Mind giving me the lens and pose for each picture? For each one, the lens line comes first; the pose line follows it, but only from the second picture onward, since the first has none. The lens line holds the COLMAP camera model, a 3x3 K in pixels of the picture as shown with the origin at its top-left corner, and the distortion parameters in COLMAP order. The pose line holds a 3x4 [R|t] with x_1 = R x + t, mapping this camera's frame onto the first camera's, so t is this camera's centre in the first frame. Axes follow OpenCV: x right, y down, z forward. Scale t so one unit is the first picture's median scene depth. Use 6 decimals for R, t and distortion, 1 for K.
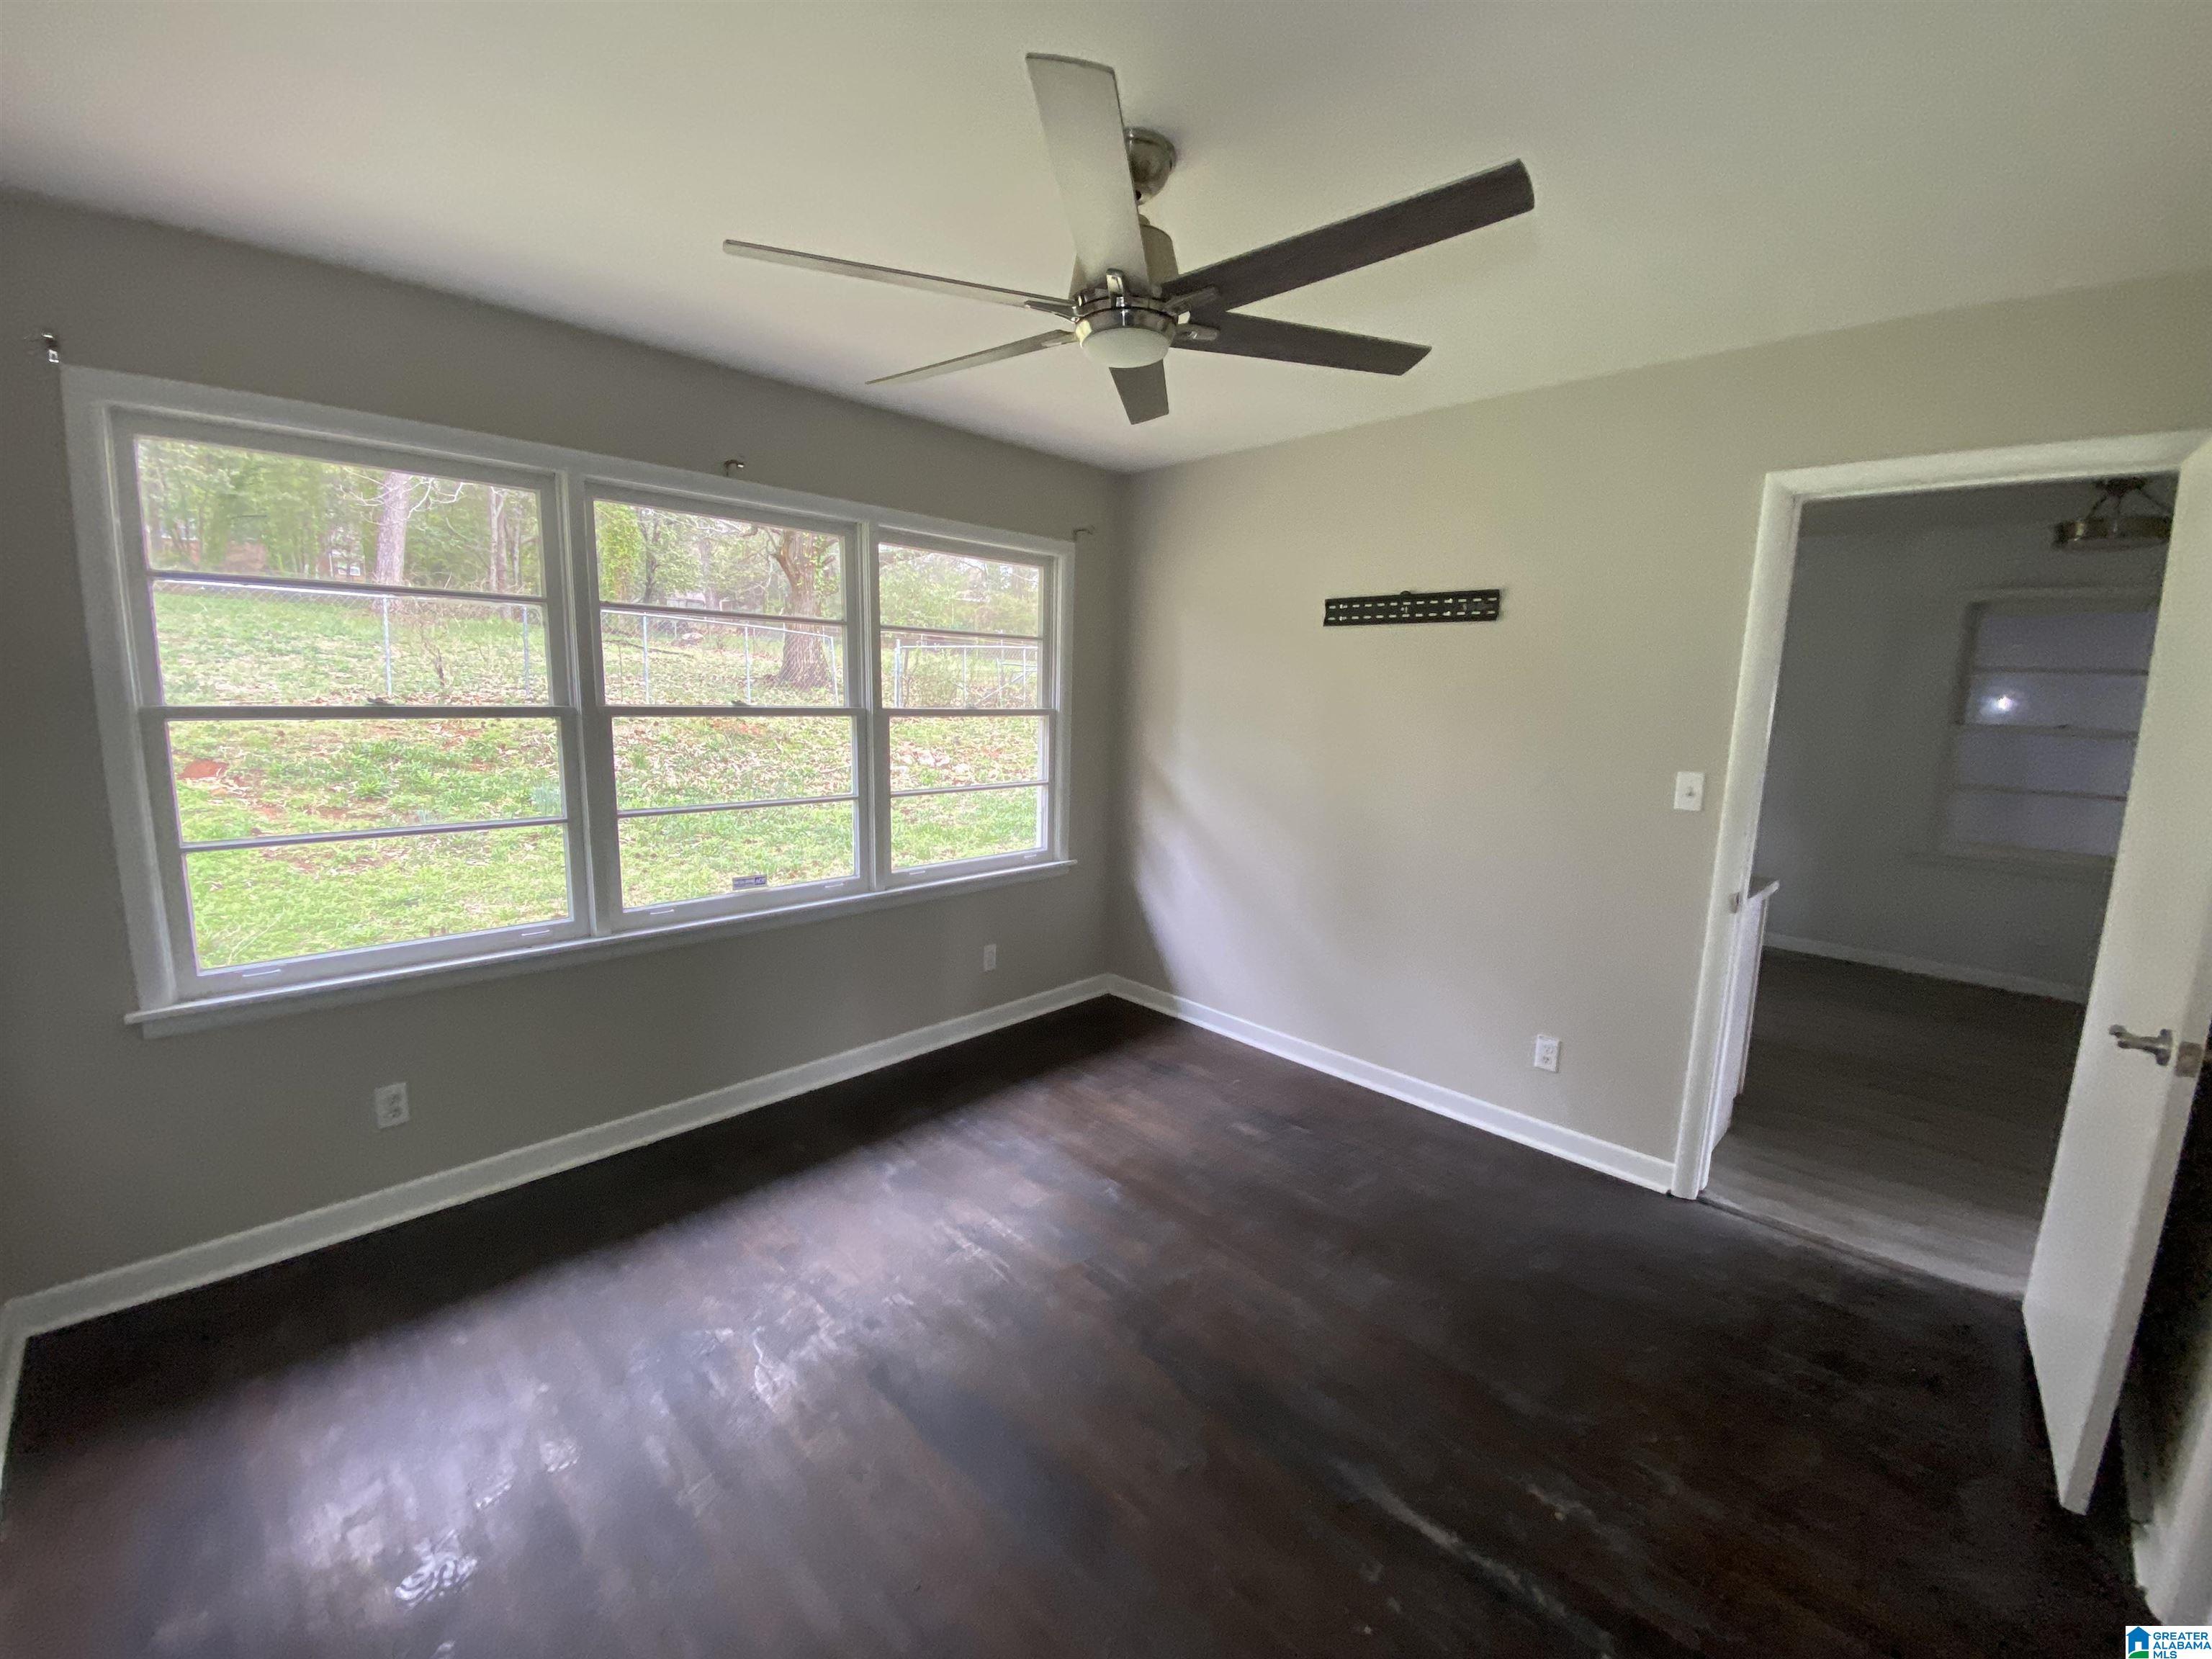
lens RADIAL K [[903.9, 0, 1106.0], [0, 903.9, 829.5], [0, 0, 1]] dist [0.014816, -0.018410]
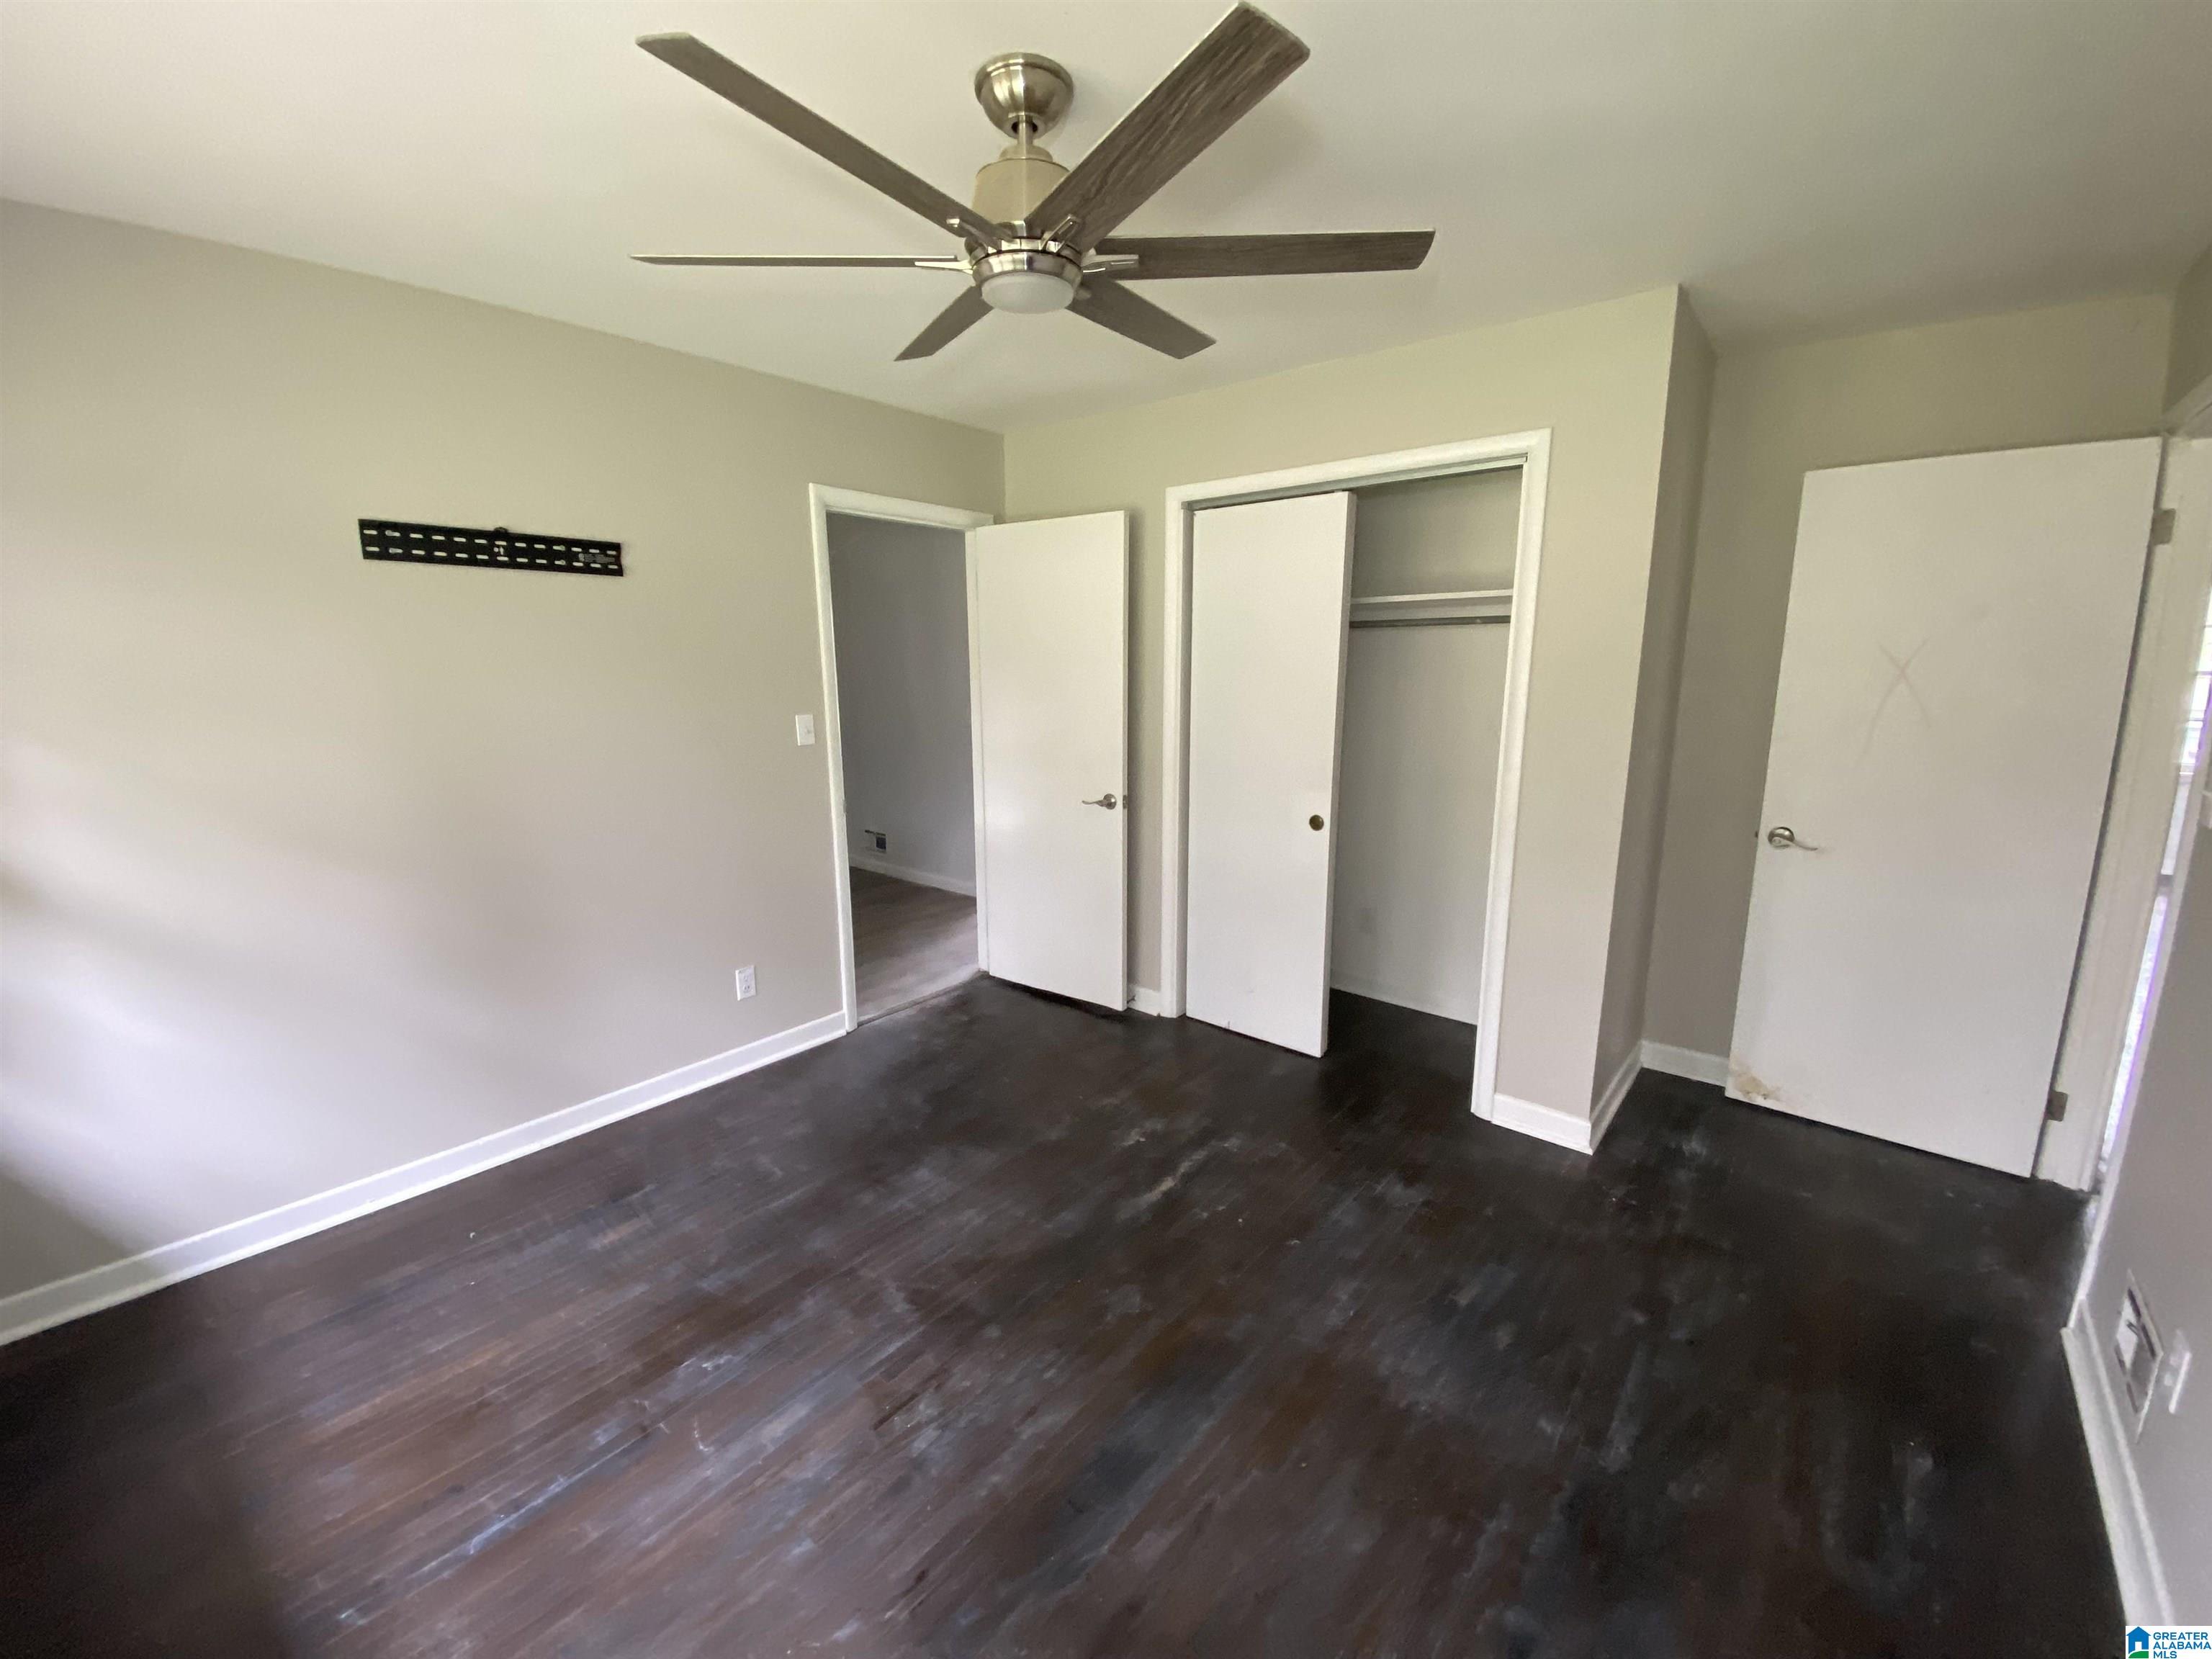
lens RADIAL K [[903.9, 0, 1106.0], [0, 903.9, 829.5], [0, 0, 1]] dist [0.014816, -0.018410]
pose [[-0.102977, -0.211627, 0.971910, -0.576249], [0.149054, 0.962789, 0.225433, -0.113040], [-0.983452, 0.168081, -0.067602, 0.602103]]
